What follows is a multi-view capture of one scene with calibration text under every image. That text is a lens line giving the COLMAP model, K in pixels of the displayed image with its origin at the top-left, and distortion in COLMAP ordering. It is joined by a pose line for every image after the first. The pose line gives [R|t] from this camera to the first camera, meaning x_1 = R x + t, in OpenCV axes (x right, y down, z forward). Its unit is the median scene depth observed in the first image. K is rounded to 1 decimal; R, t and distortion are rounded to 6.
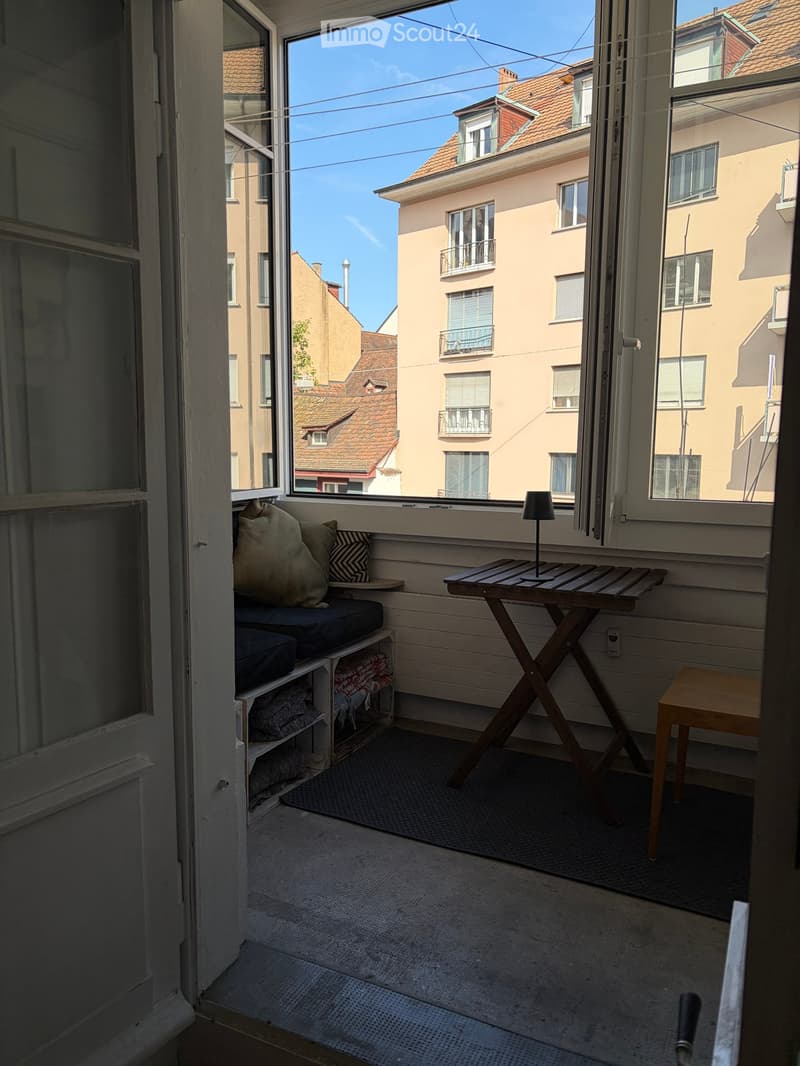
lens RADIAL K [[822.3, 0, 399.7], [0, 822.3, 535.1], [0, 0, 1]] dist [0.009107, 0.003545]
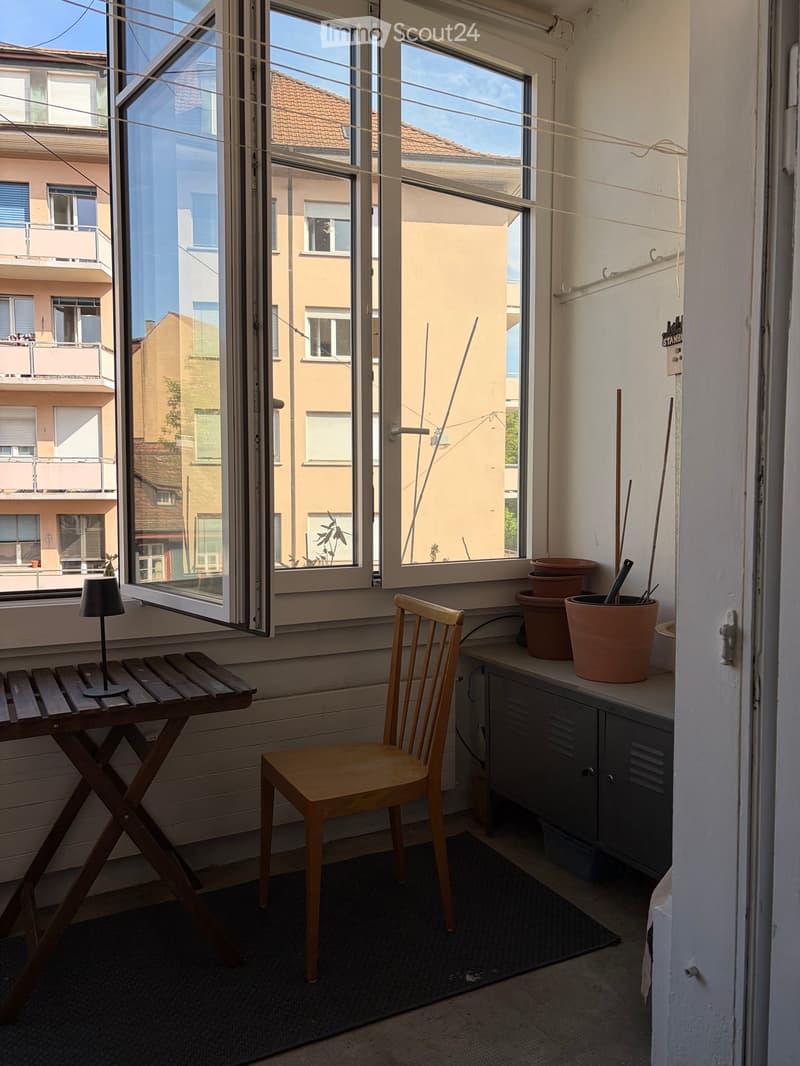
lens RADIAL K [[822.3, 0, 400.7], [0, 822.3, 532.1], [0, 0, 1]] dist [0.009107, 0.003545]
pose [[0.598329, -0.048306, 0.799793, -0.276144], [0.106004, 0.994179, -0.019255, -0.046729], [-0.794208, 0.096302, 0.599967, 0.308261]]
